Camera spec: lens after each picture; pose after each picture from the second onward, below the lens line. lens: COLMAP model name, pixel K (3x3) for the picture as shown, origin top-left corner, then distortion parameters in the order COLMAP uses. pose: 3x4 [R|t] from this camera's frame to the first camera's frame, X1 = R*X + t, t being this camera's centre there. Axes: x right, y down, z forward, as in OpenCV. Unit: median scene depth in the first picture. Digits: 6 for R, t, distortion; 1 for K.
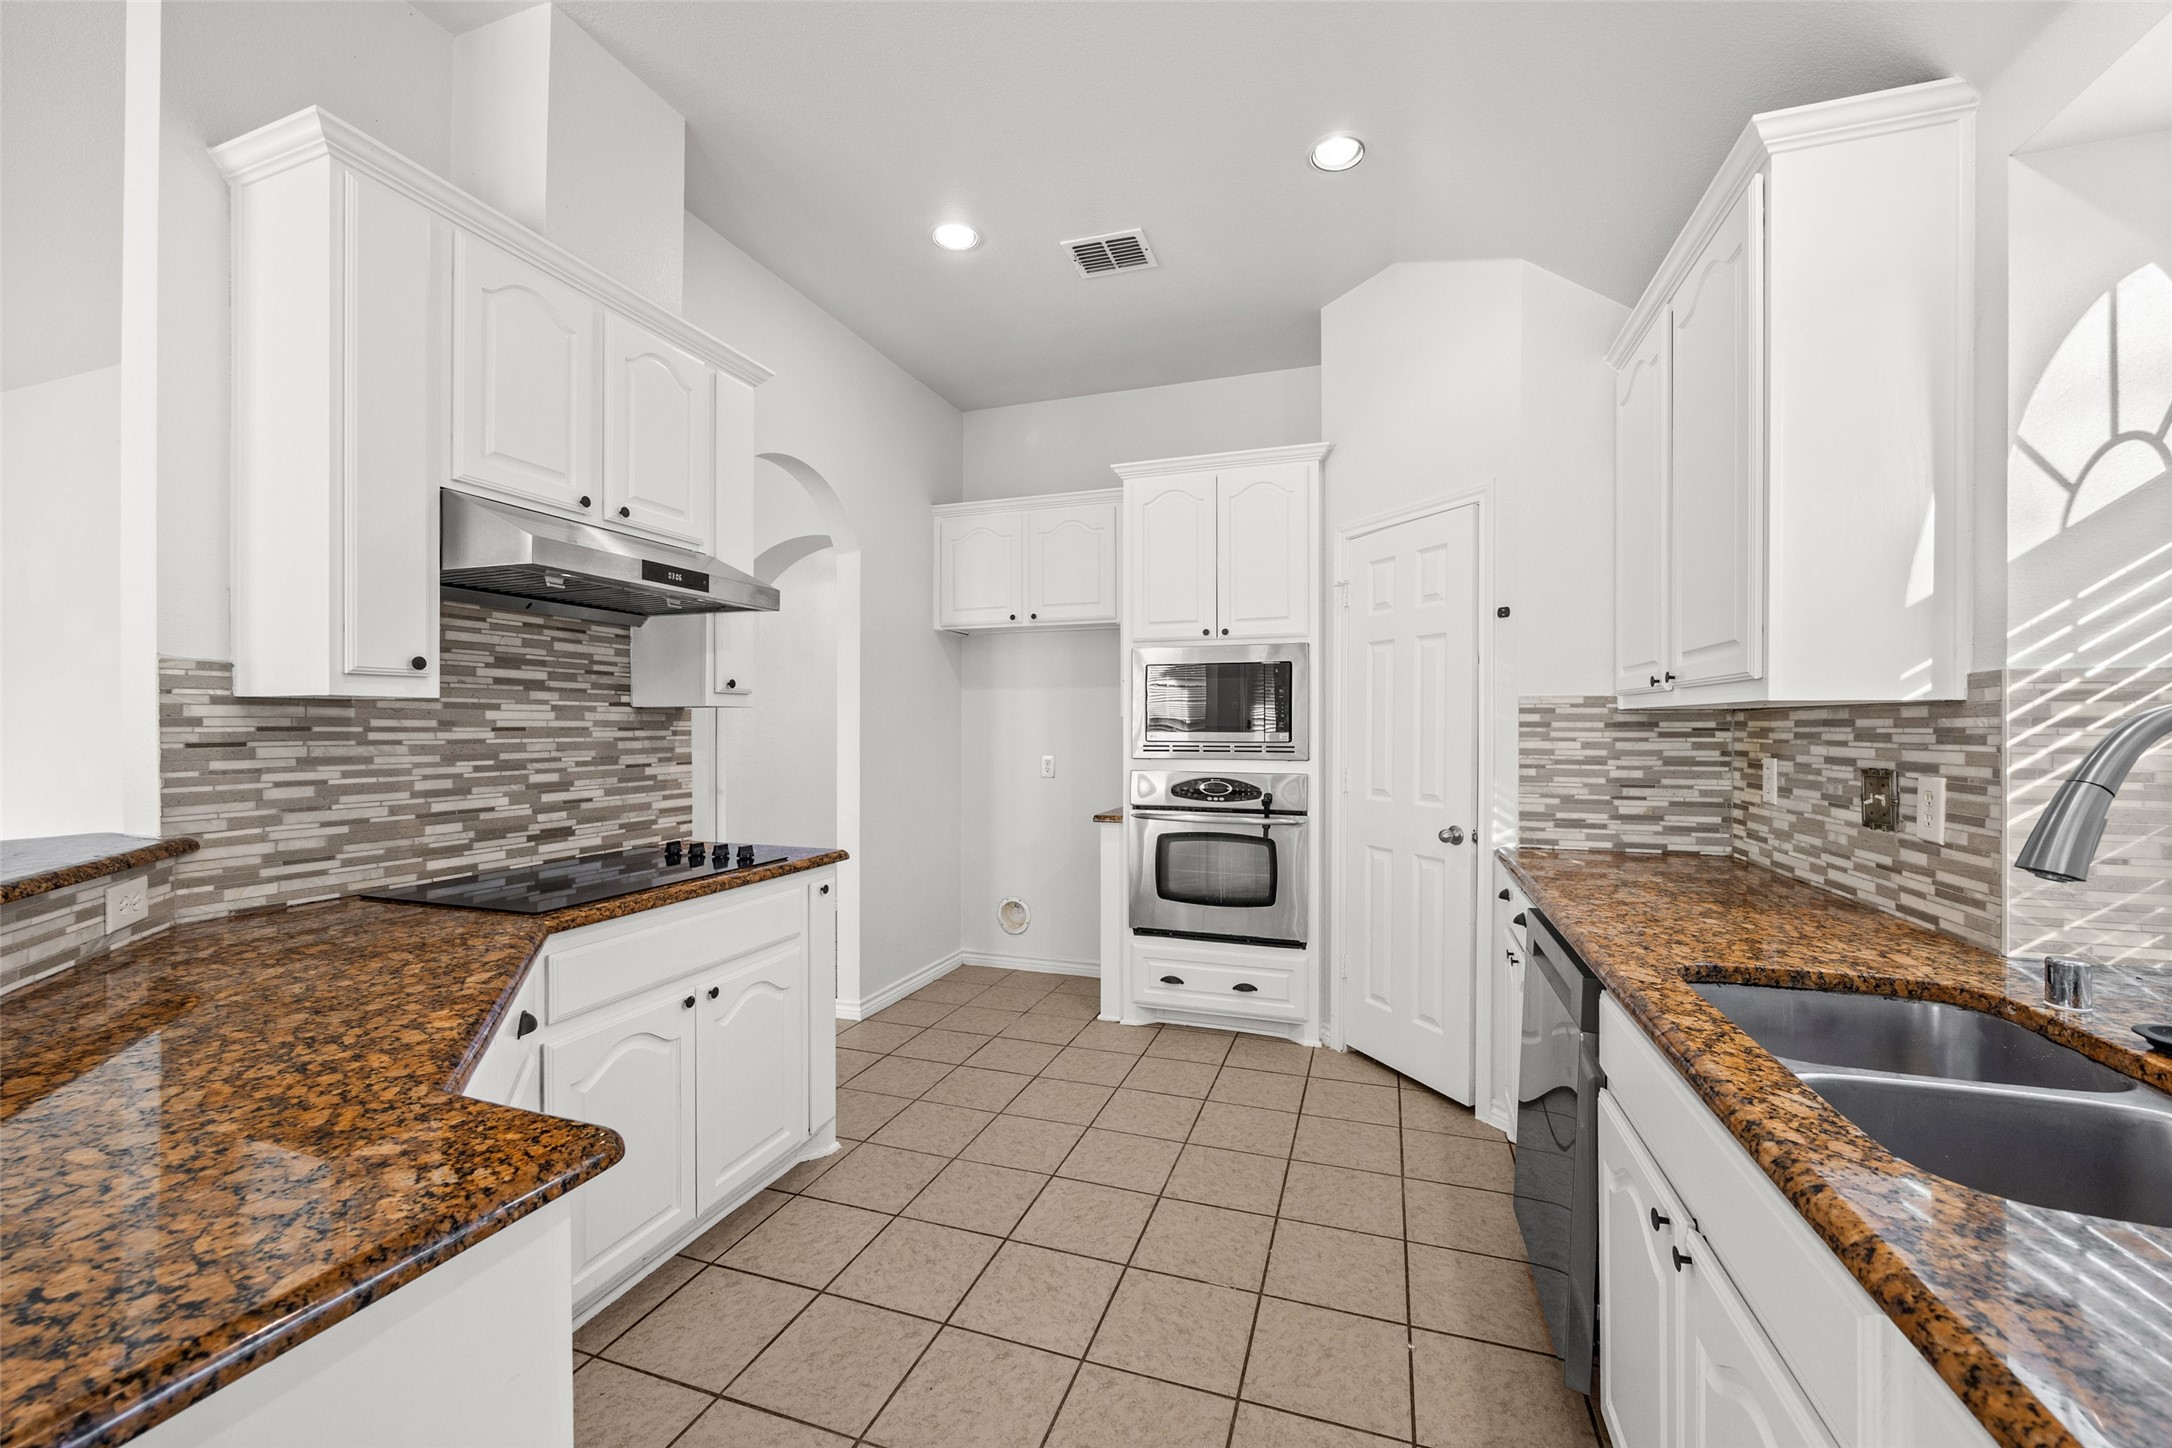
lens RADIAL K [[839.0, 0, 1098.2], [0, 839.0, 725.4], [0, 0, 1]] dist [-0.006933, 0.000441]
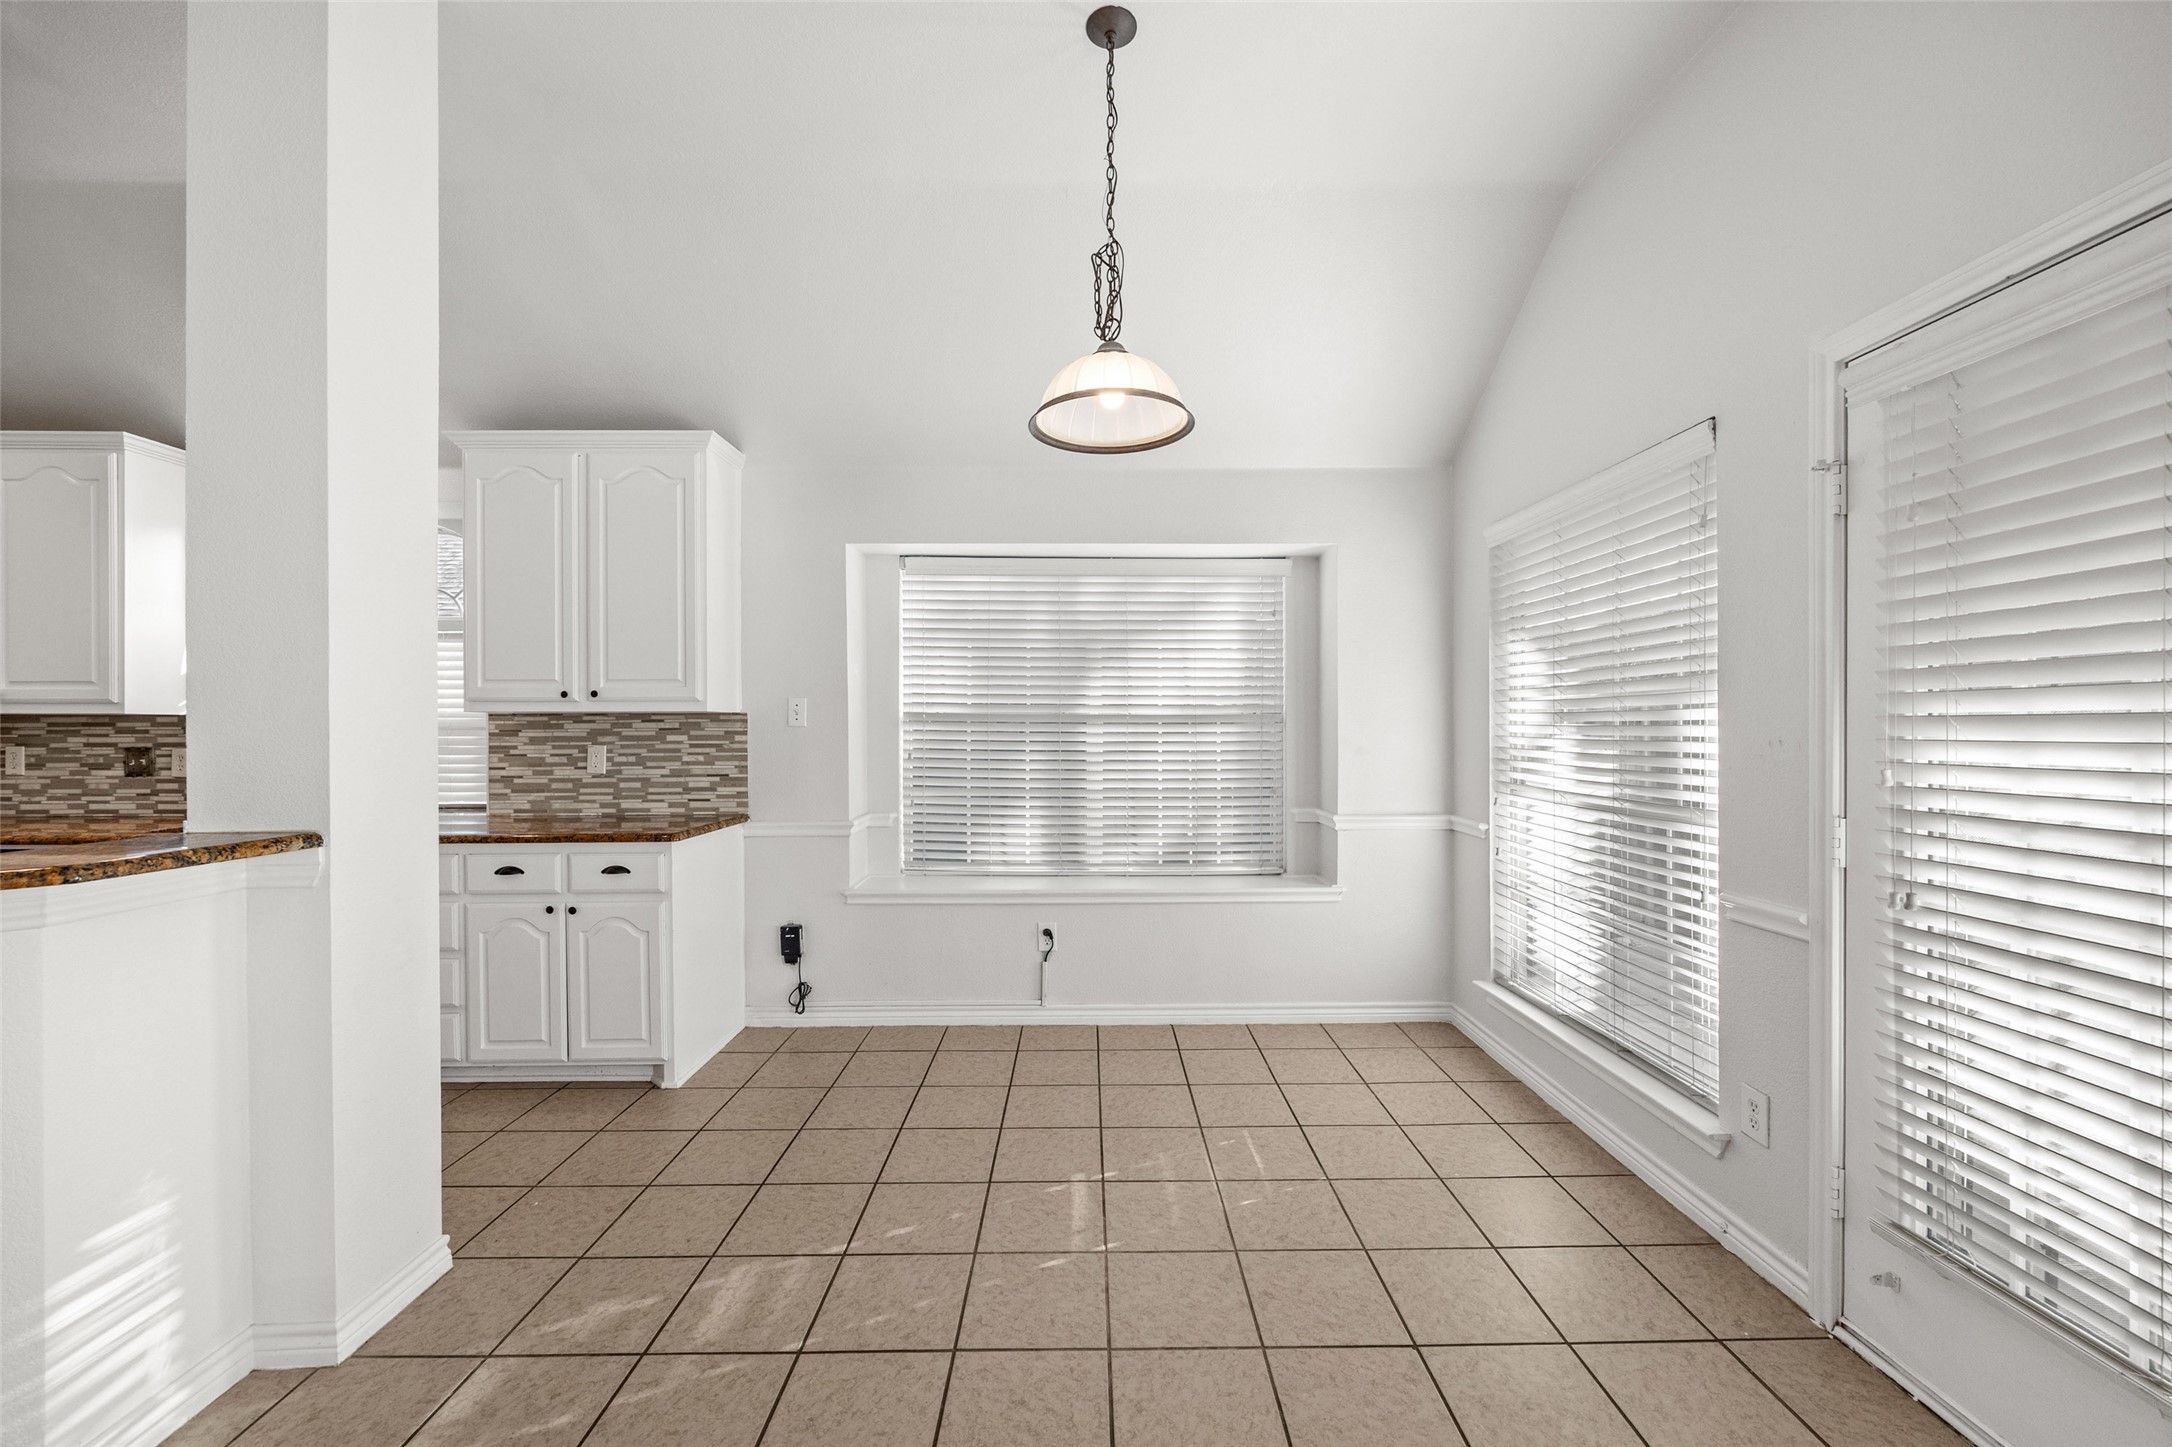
lens RADIAL K [[839.0, 0, 1098.5], [0, 839.0, 726.3], [0, 0, 1]] dist [-0.006933, 0.000441]
pose [[-0.345817, -0.007270, 0.938274, -1.828582], [0.000988, 0.999967, 0.008112, -0.013762], [-0.938301, 0.003733, -0.345799, -0.513918]]
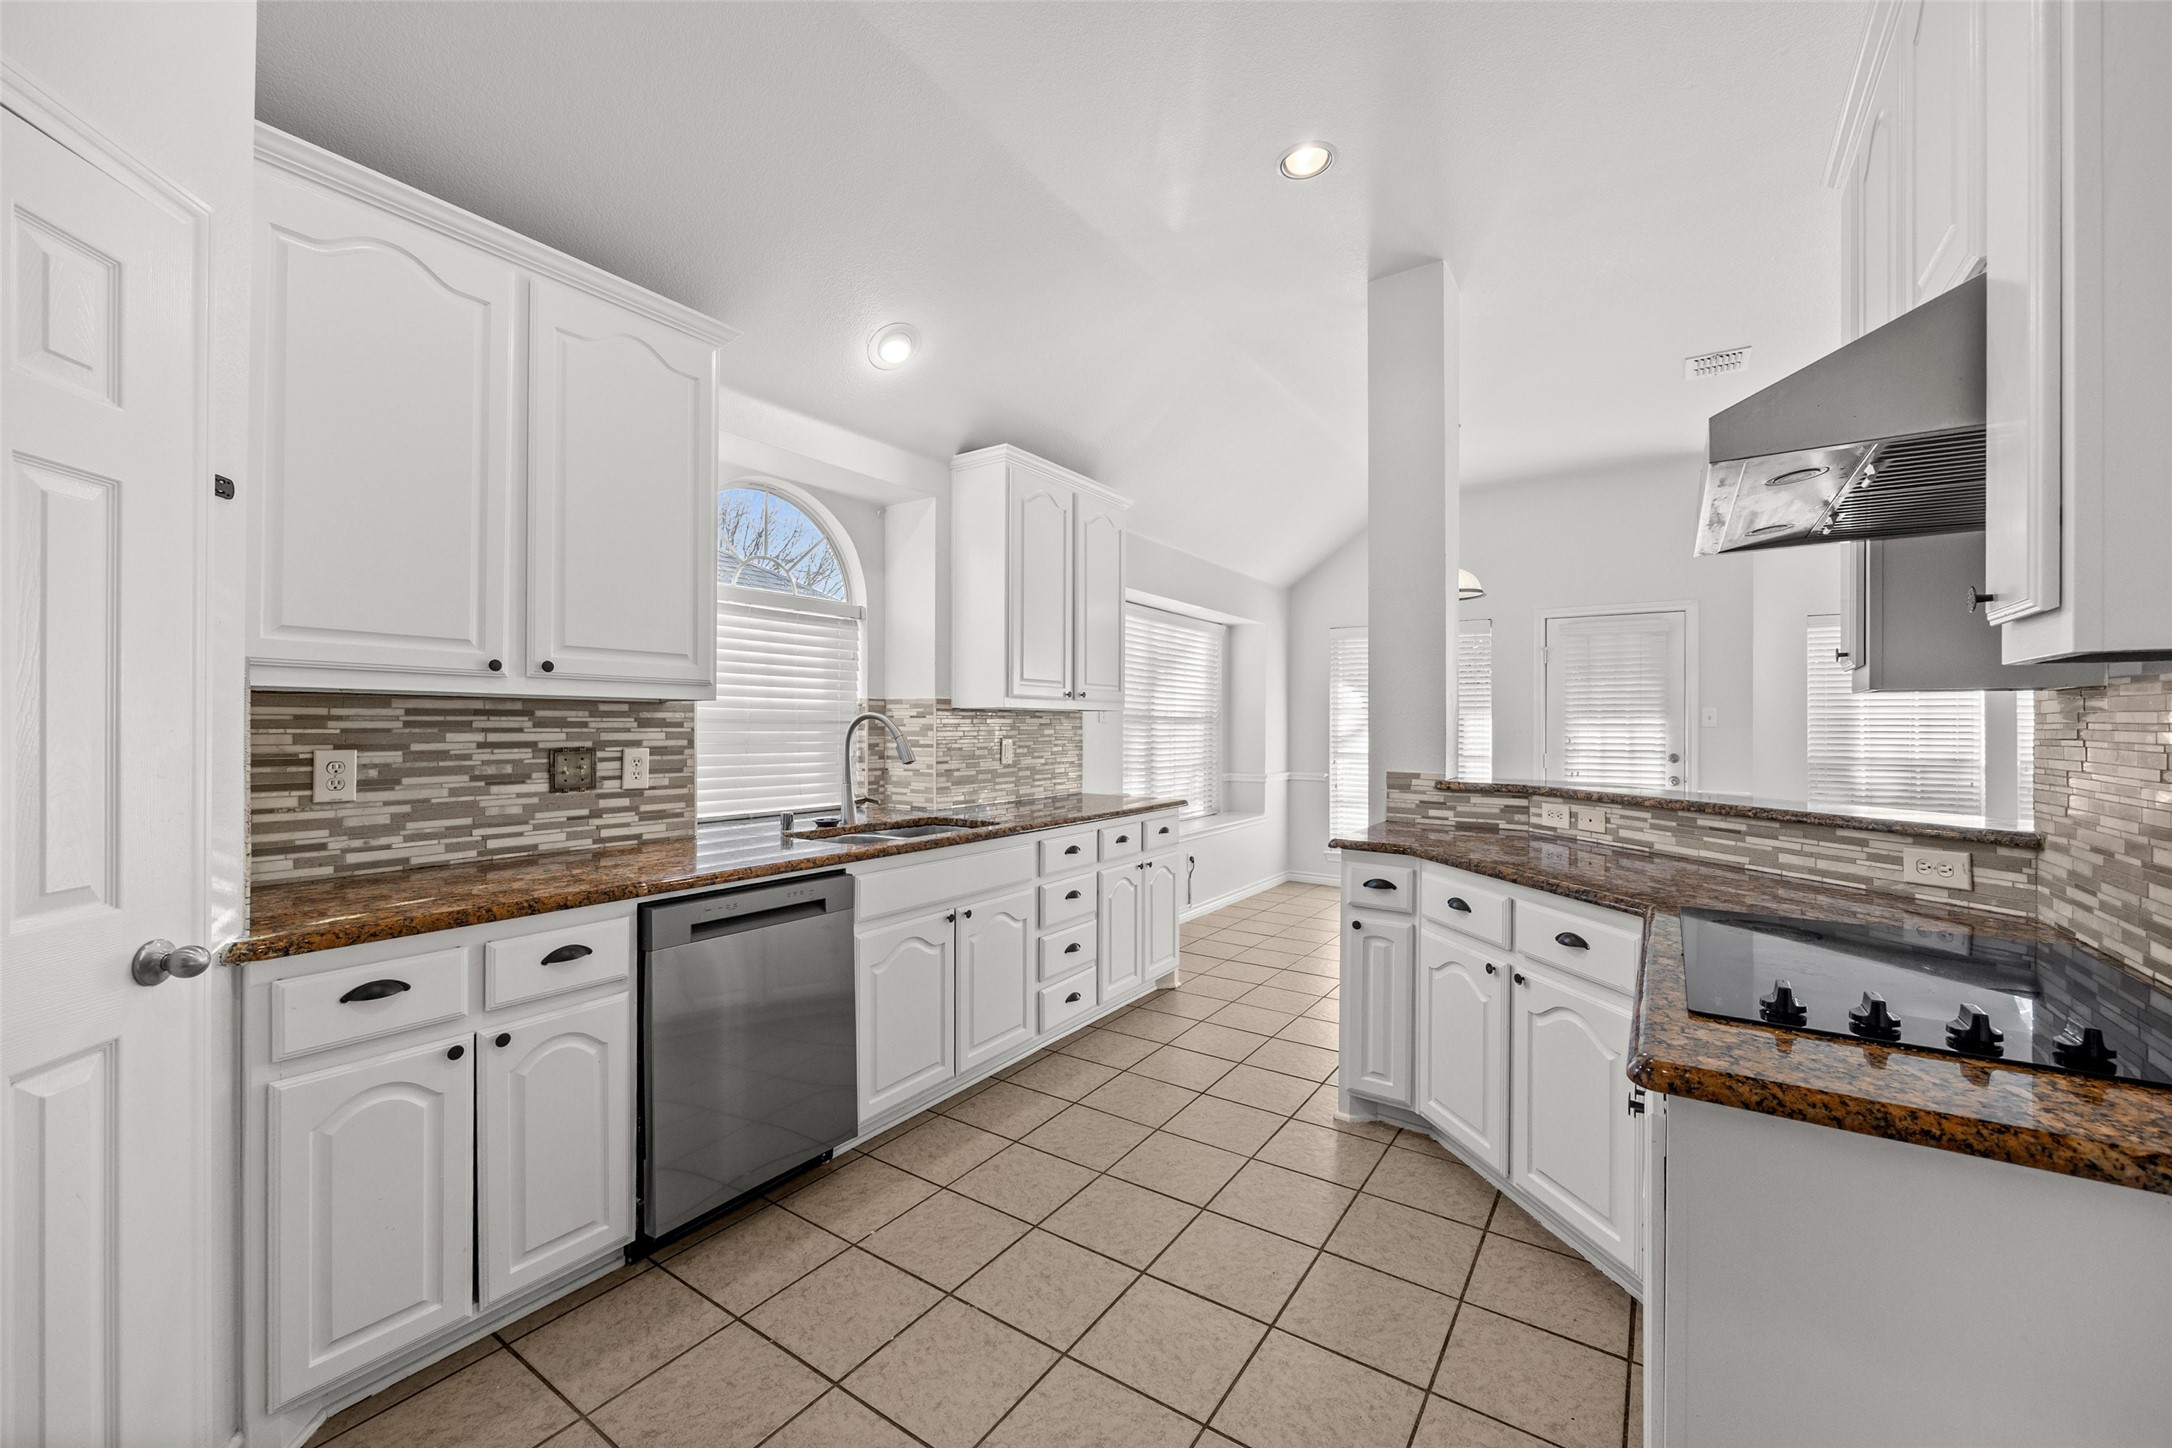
lens RADIAL K [[839.0, 0, 1080.8], [0, 839.0, 730.3], [0, 0, 1]] dist [-0.006933, 0.000441]
pose [[-0.962480, -0.008073, 0.271231, -0.242769], [-0.006443, 0.999955, 0.006901, 0.009298], [-0.271275, 0.004894, -0.962489, 2.135571]]
